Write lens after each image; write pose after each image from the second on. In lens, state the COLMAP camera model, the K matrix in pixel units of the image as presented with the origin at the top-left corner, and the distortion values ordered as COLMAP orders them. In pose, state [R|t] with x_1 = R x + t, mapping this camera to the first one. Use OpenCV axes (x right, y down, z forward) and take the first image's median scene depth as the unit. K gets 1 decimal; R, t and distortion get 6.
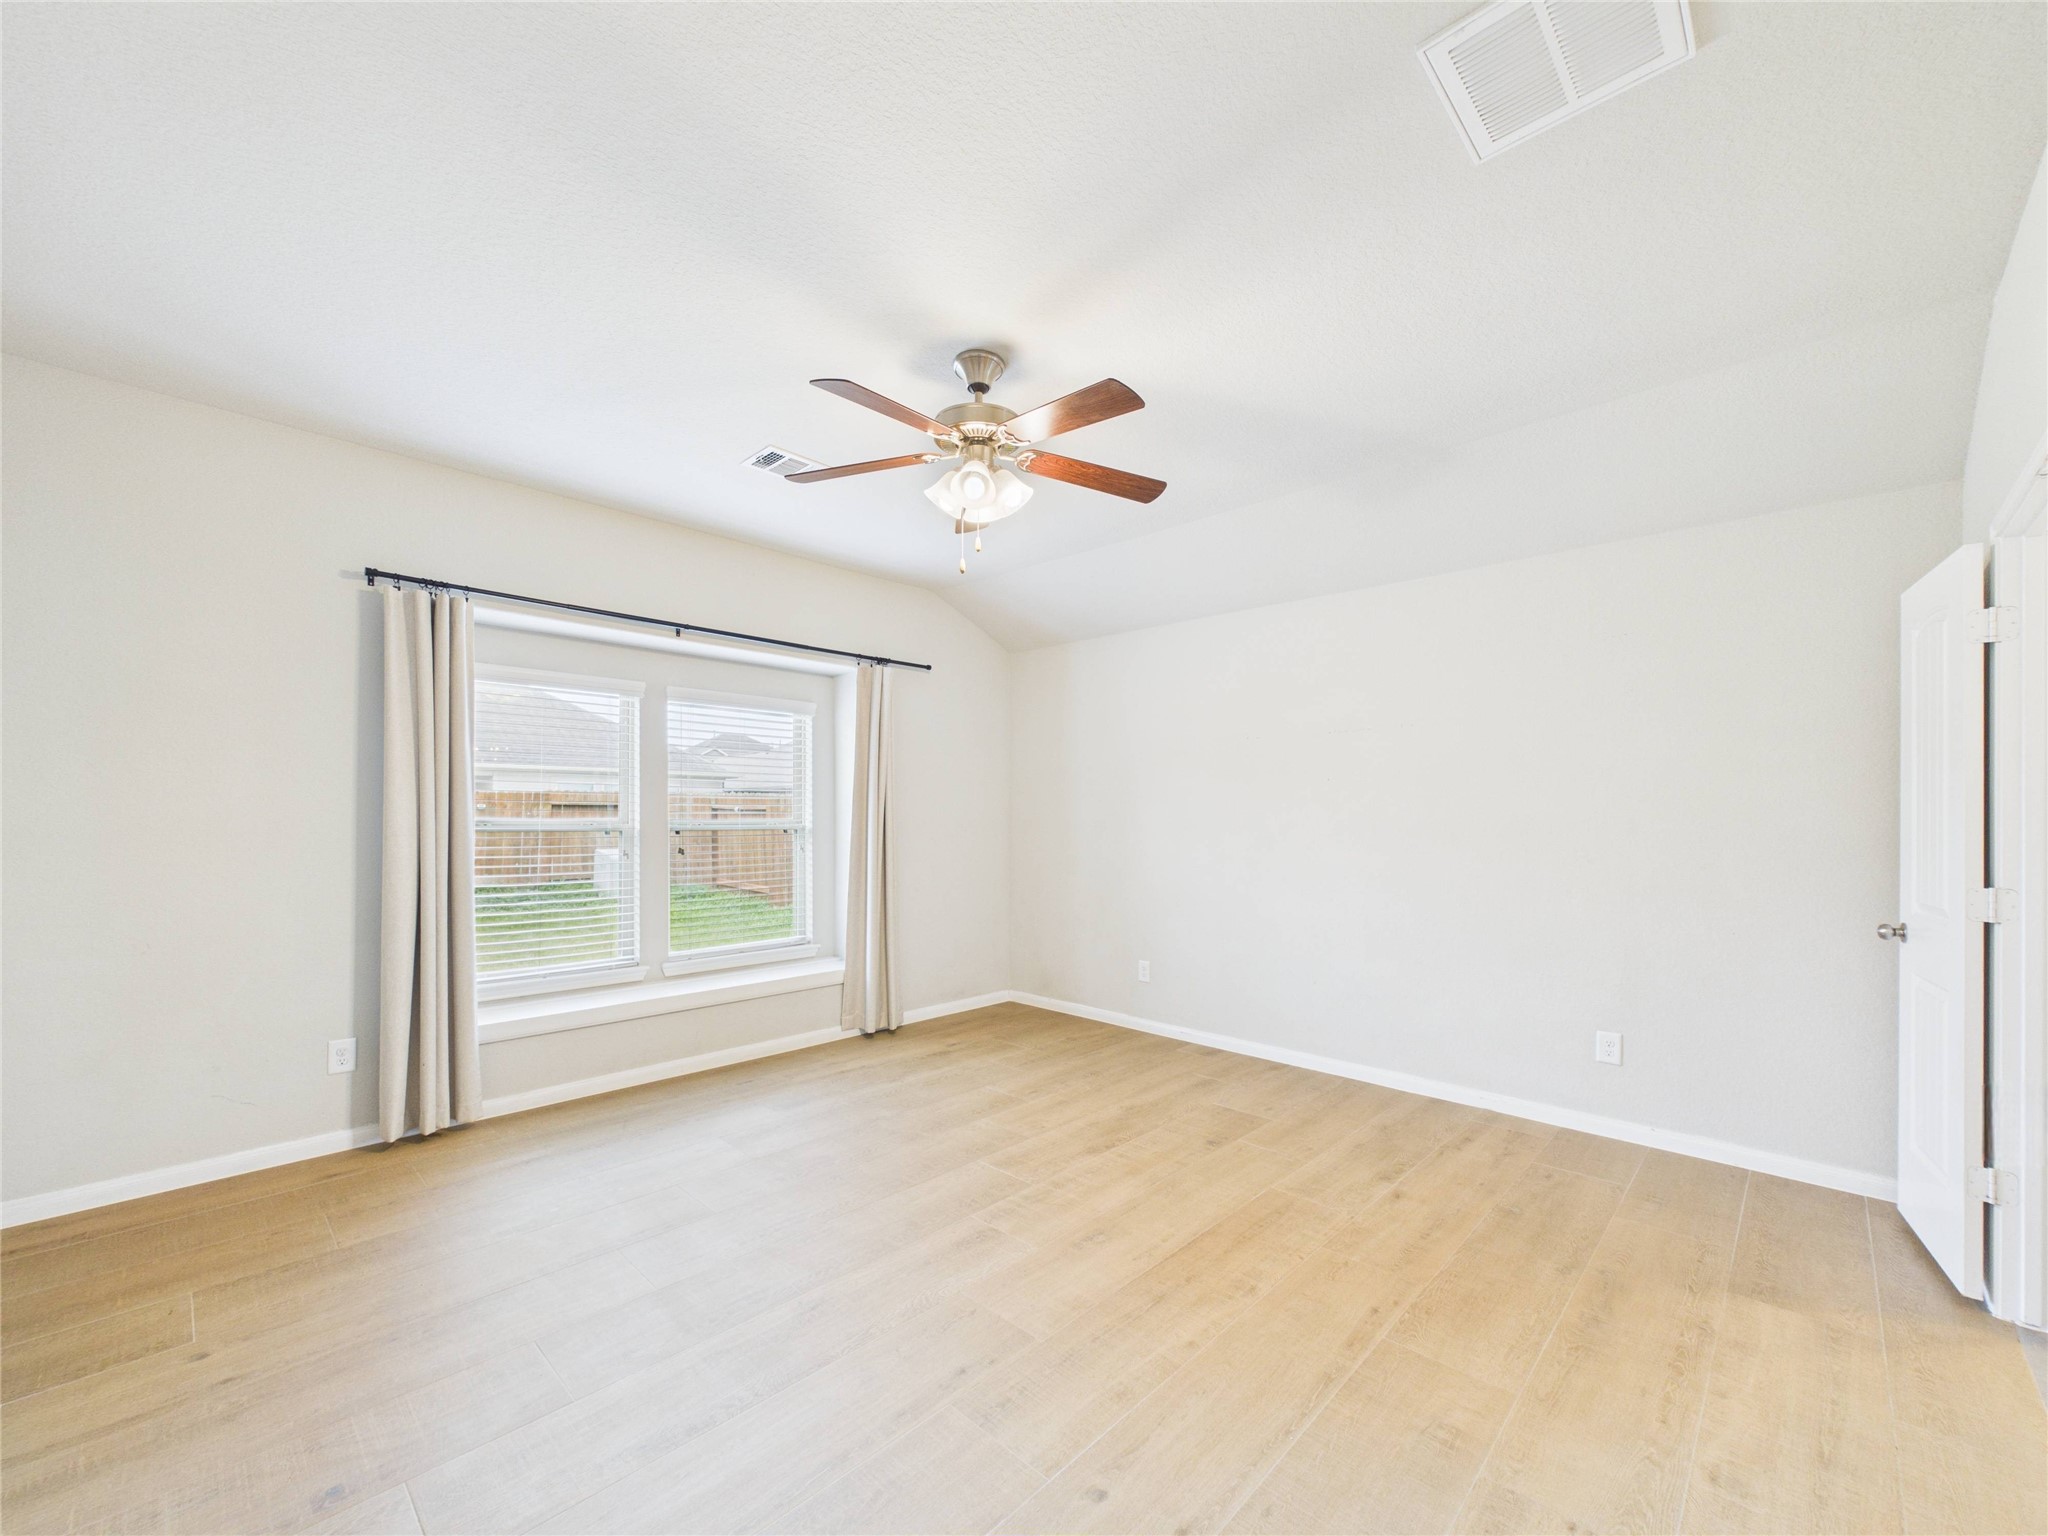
lens RADIAL K [[824.6, 0, 1024.4], [0, 824.6, 814.9], [0, 0, 1]] dist [0.001241, 0.000115]
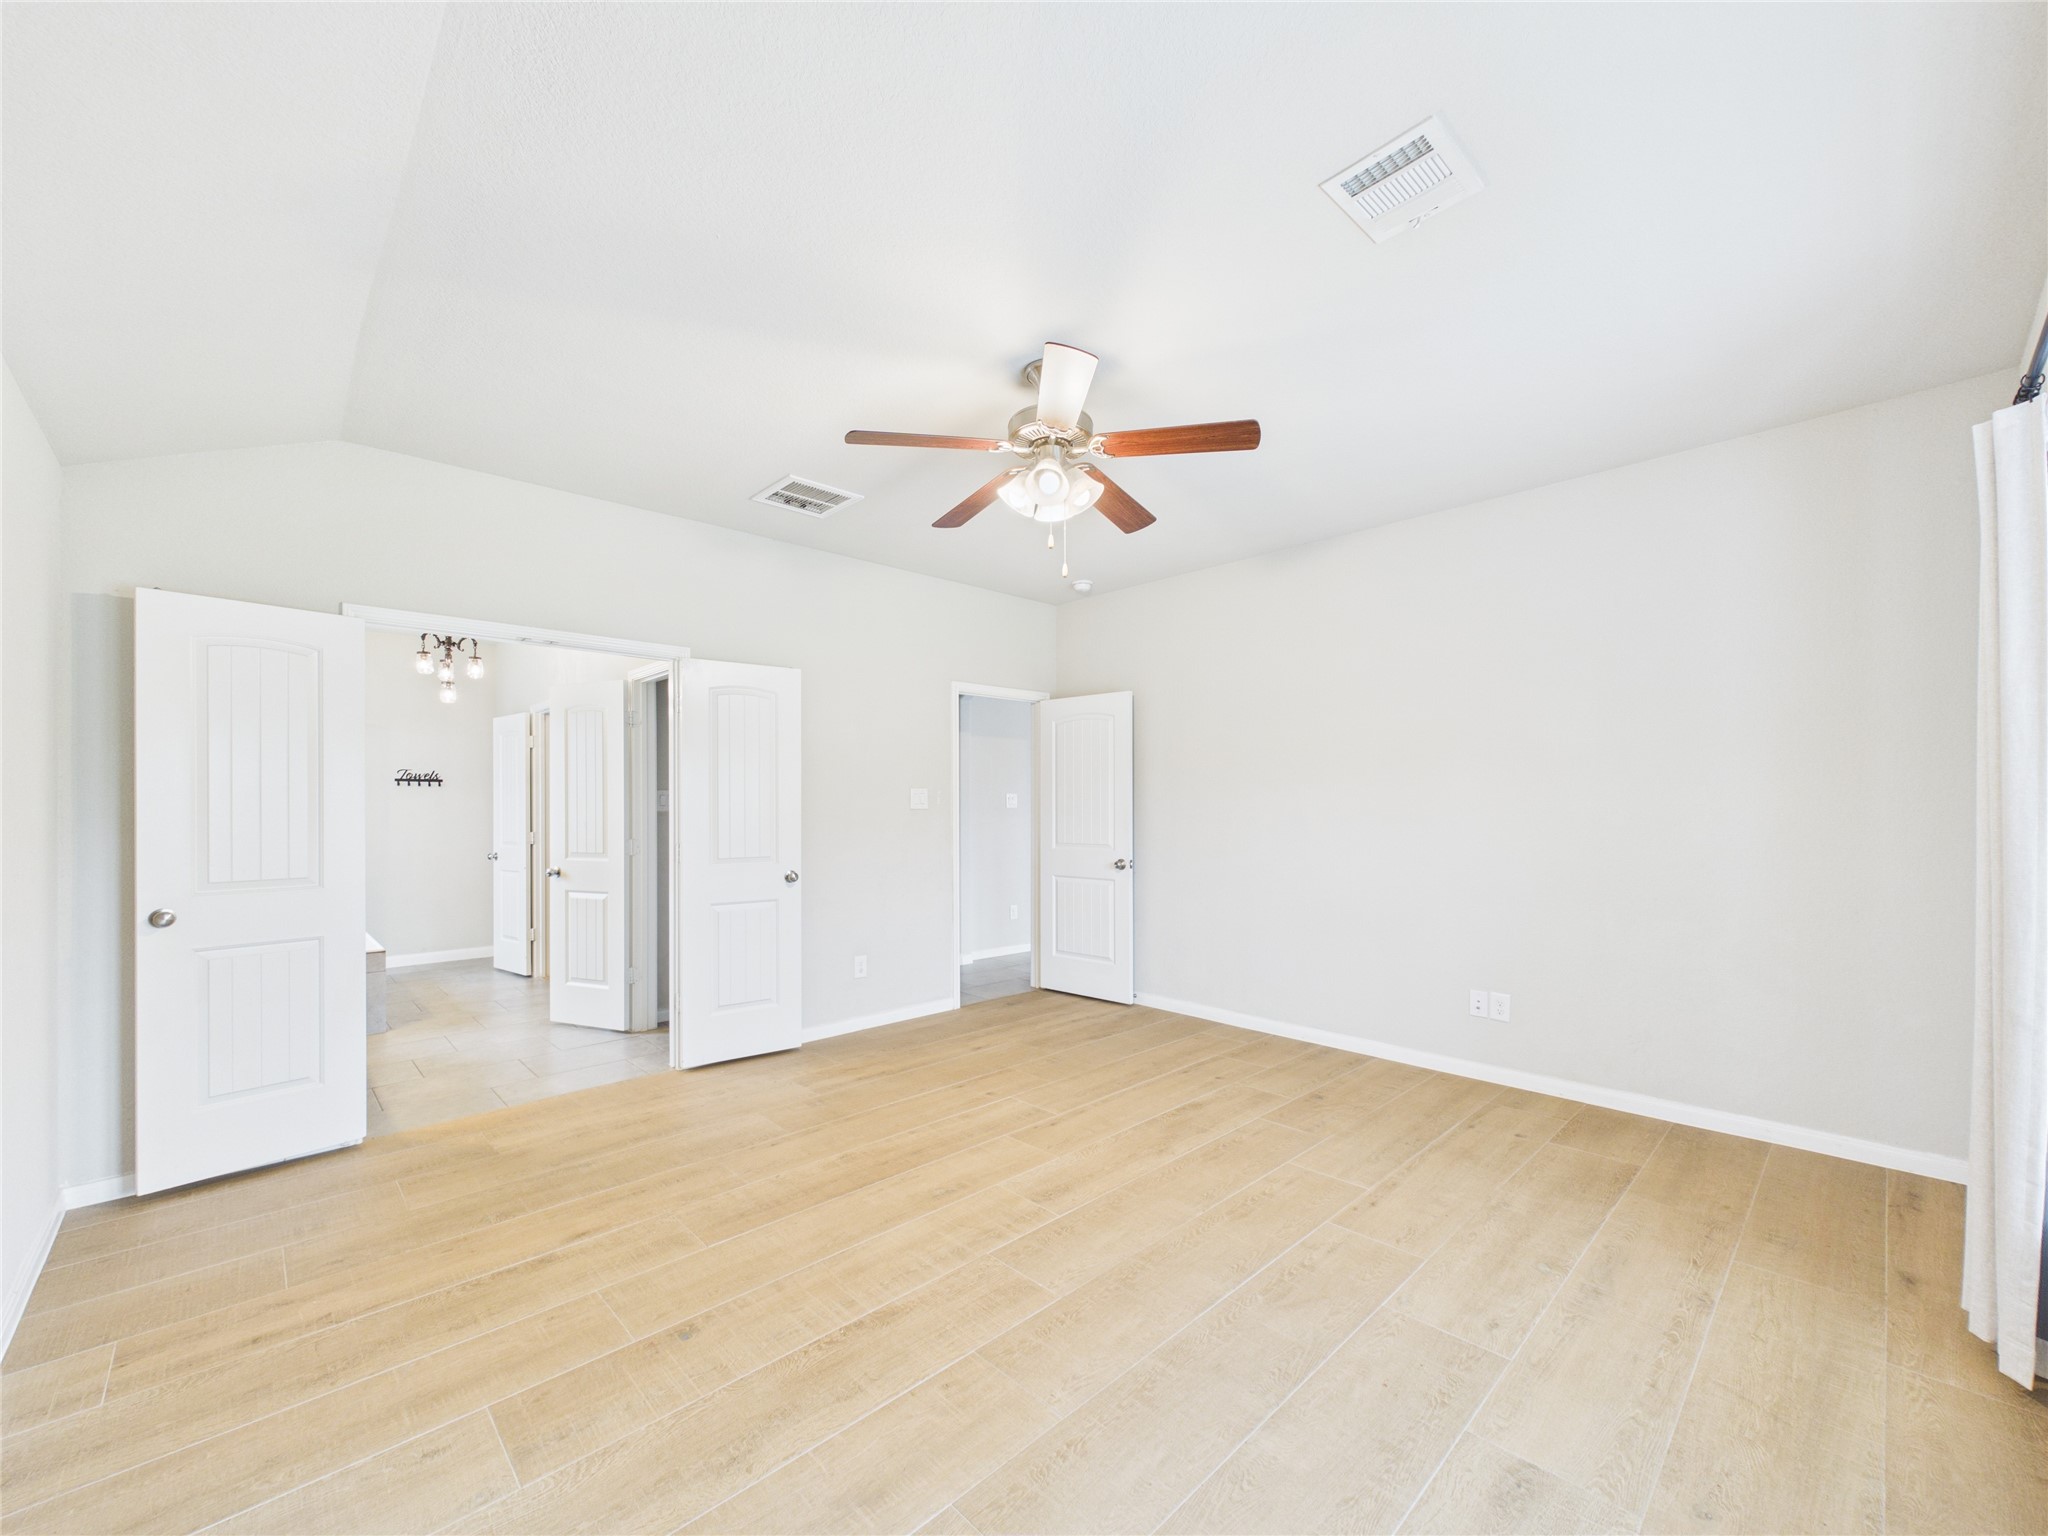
lens RADIAL K [[824.6, 0, 1024.4], [0, 824.6, 814.9], [0, 0, 1]] dist [0.001241, 0.000115]
pose [[-0.999048, -0.000559, 0.043622, -0.063240], [0.000179, 0.999857, 0.016930, -0.004228], [-0.043625, 0.016922, -0.998905, 1.895555]]
